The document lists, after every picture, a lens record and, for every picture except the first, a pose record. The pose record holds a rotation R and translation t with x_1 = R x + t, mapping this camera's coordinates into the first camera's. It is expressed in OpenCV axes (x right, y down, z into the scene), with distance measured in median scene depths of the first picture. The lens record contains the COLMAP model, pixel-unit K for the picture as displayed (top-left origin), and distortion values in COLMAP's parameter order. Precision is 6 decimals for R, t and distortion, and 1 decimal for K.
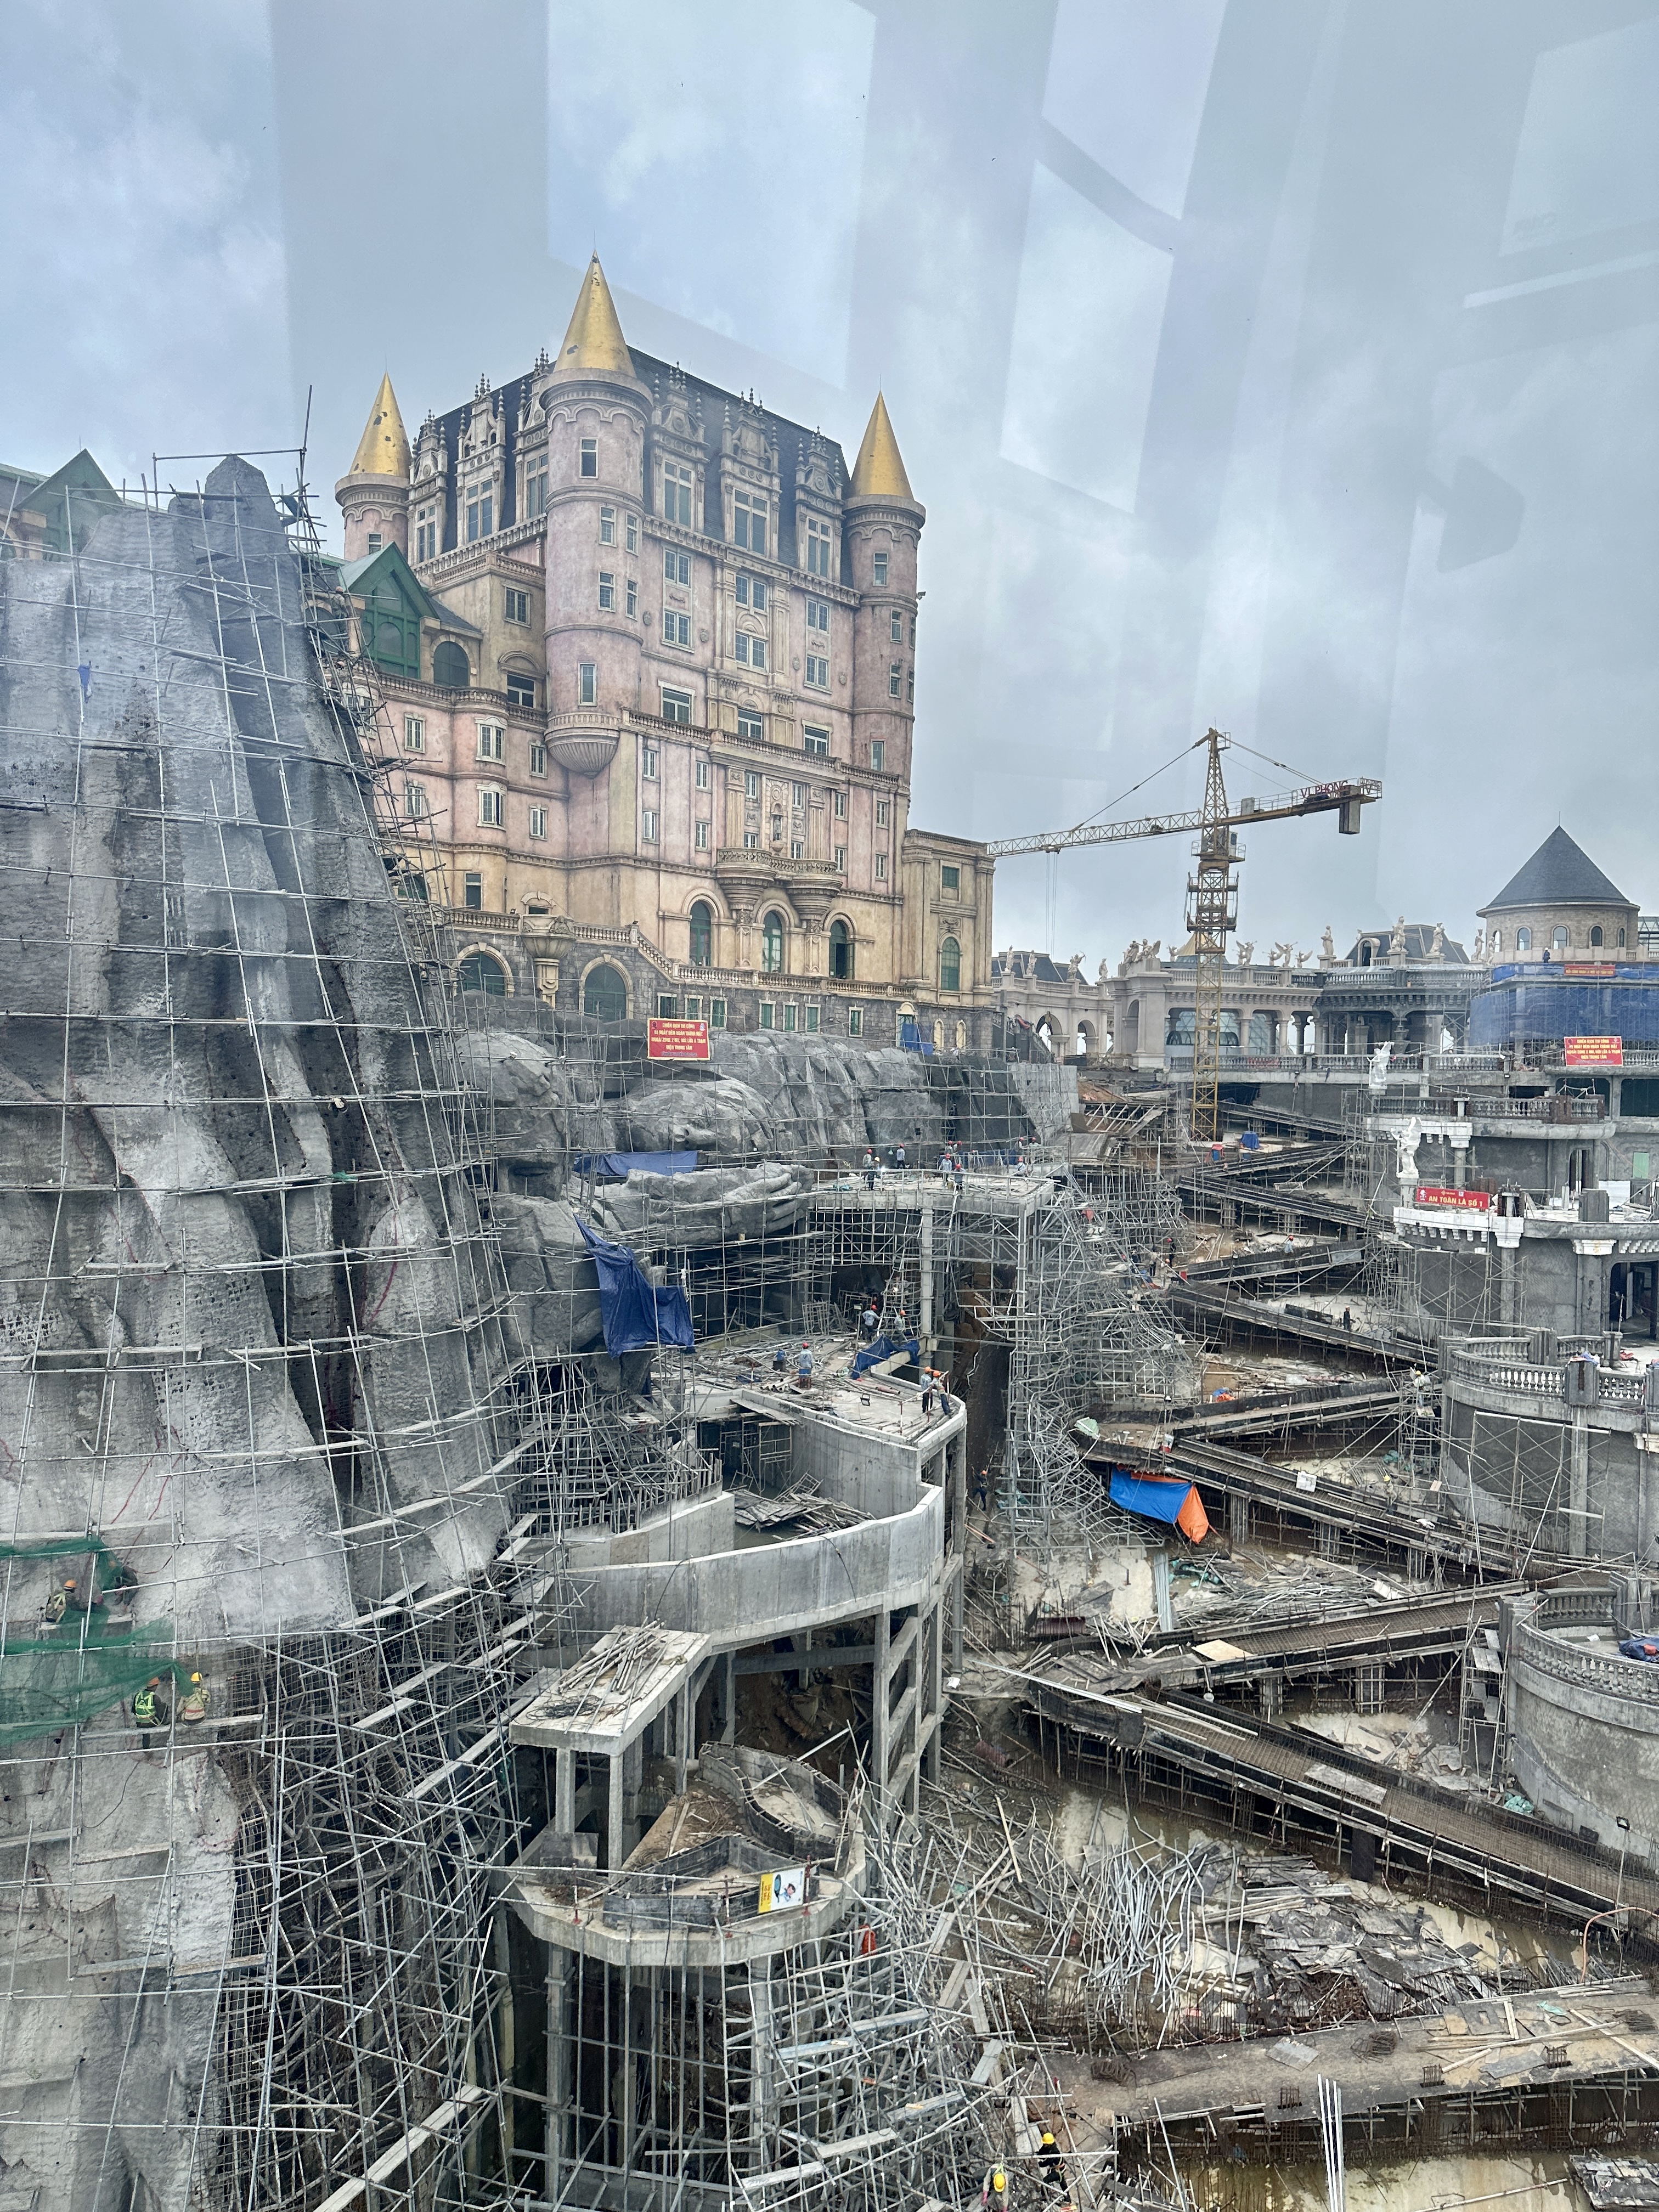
lens RADIAL K [[1638.9, 0, 739.9], [0, 1638.9, 1141.4], [0, 0, 1]] dist [0.067680, -0.080769]
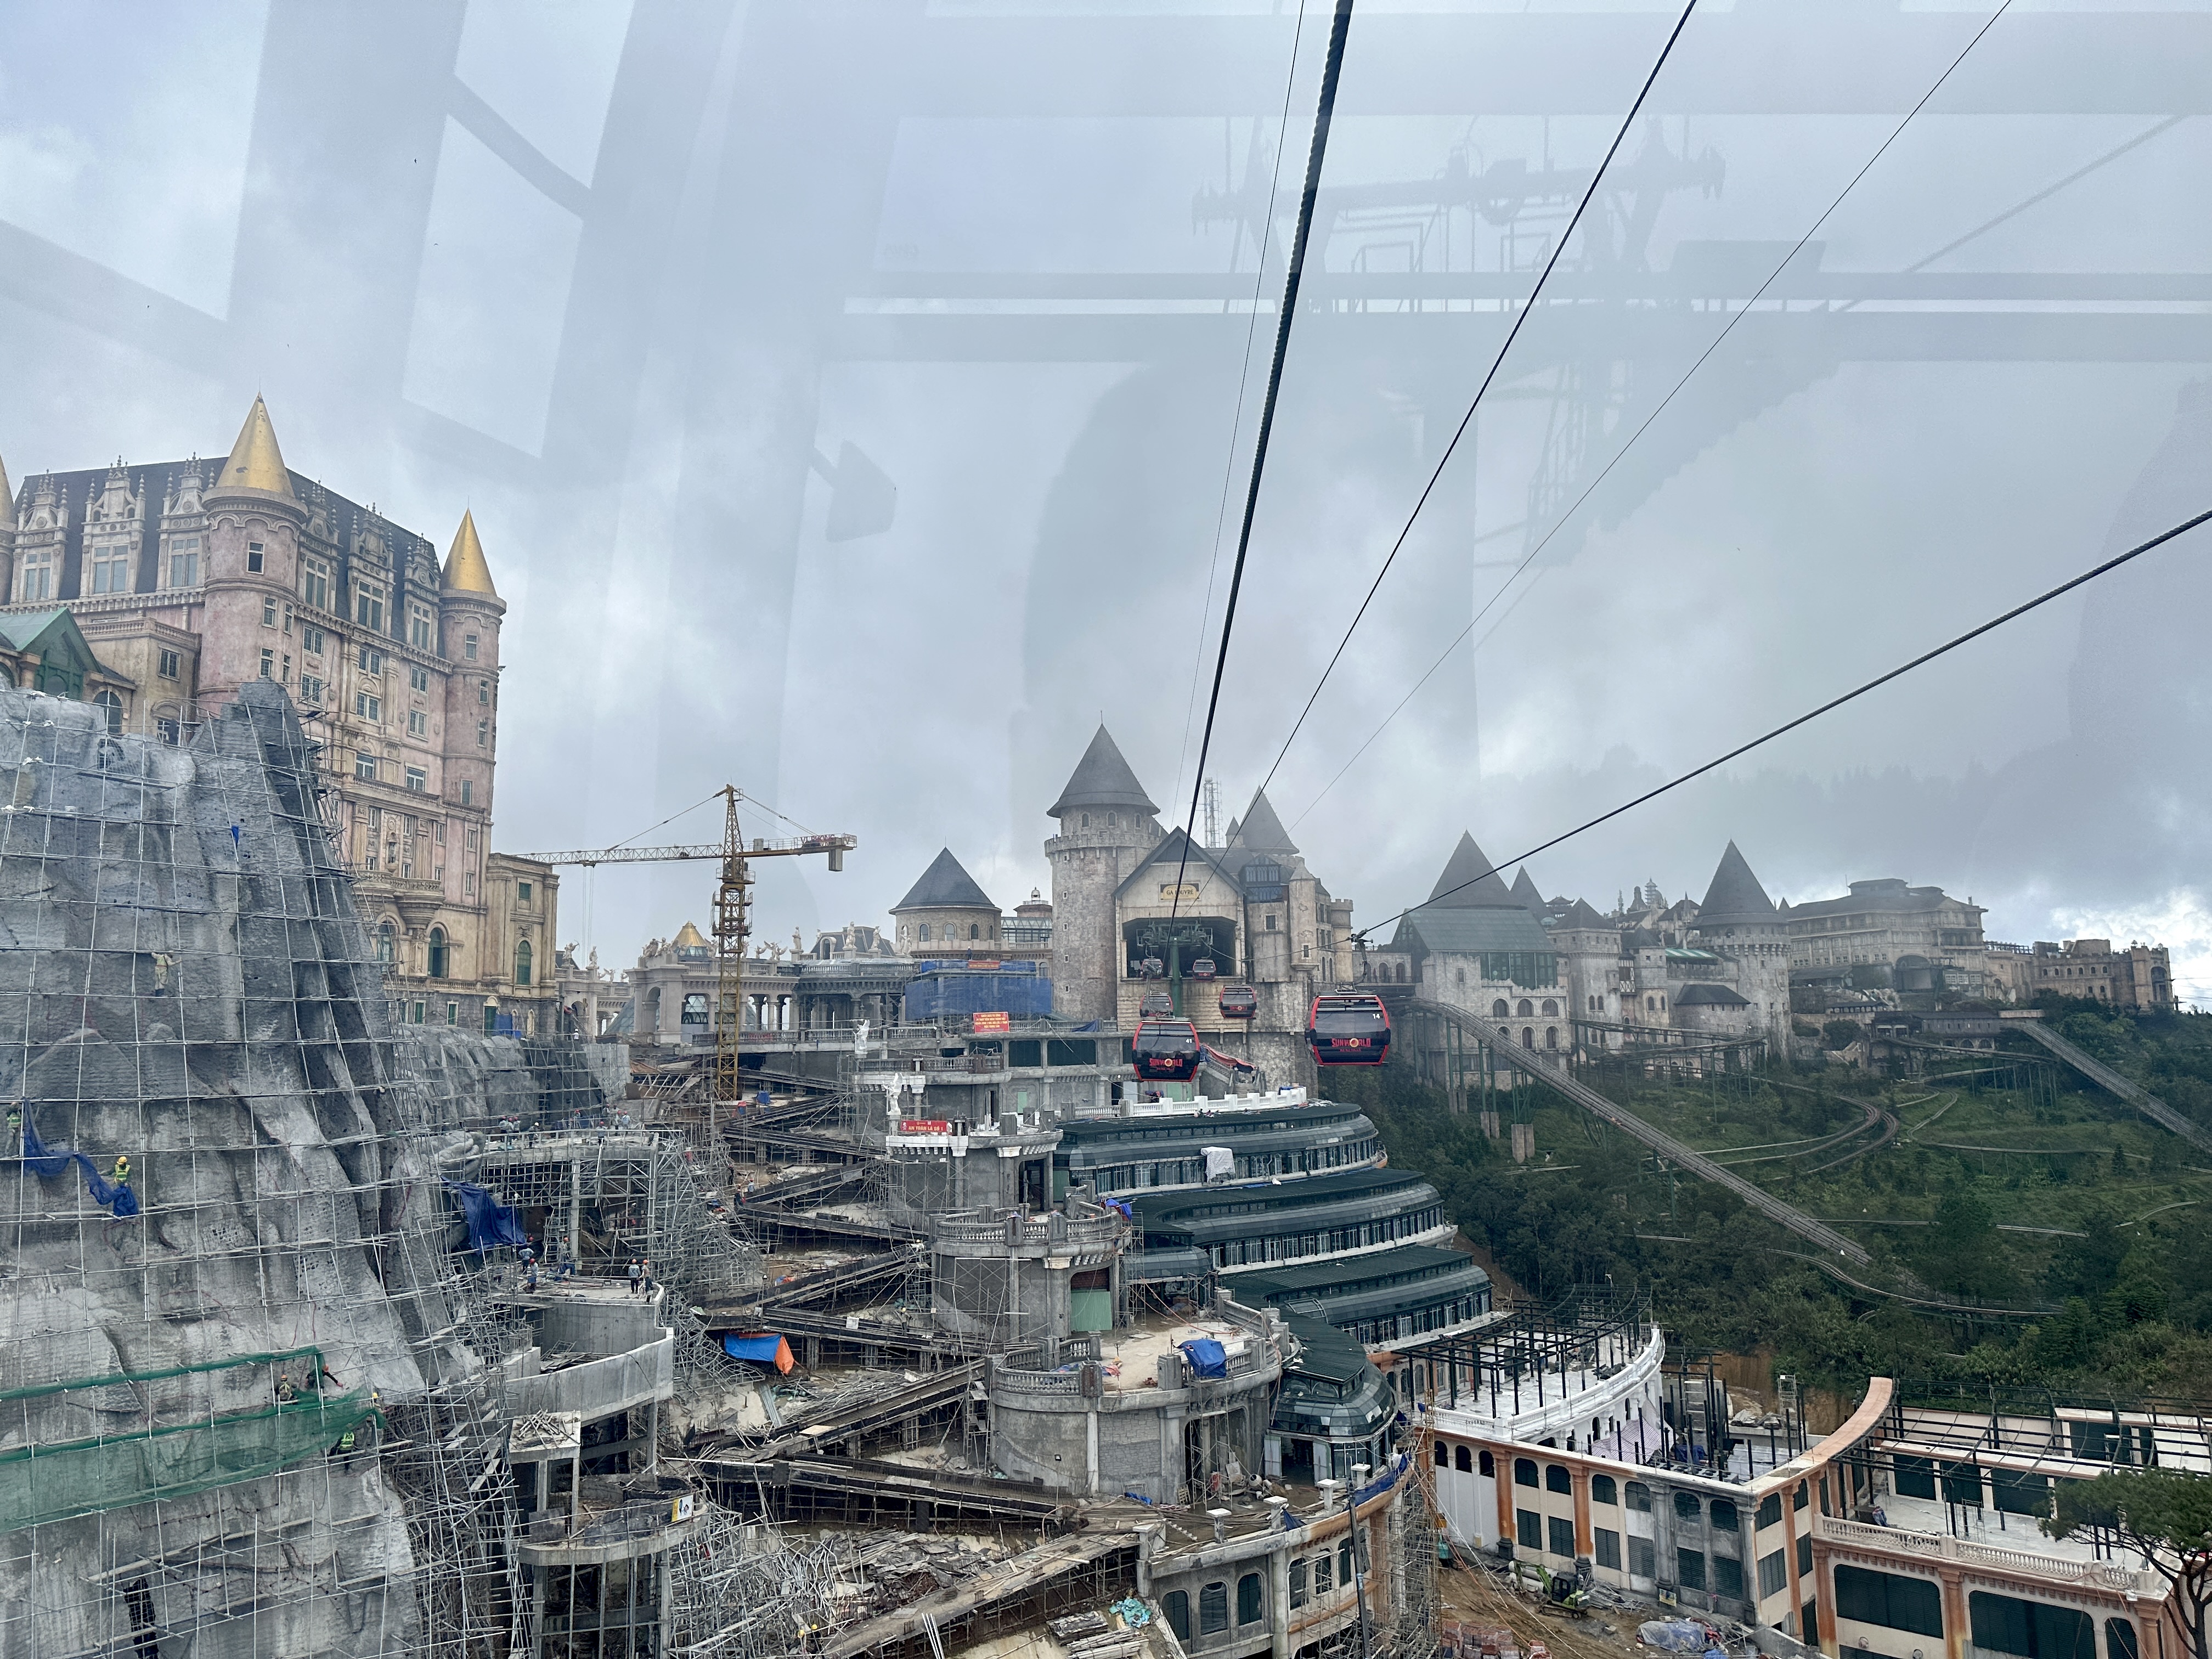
lens RADIAL K [[1638.9, 0, 1153.5], [0, 1638.9, 833.0], [0, 0, 1]] dist [0.067680, -0.080769]
pose [[0.826383, 0.040597, 0.561644, -0.219523], [0.053360, 0.987264, -0.149875, 0.005548], [-0.560575, 0.153823, 0.813692, -0.328733]]
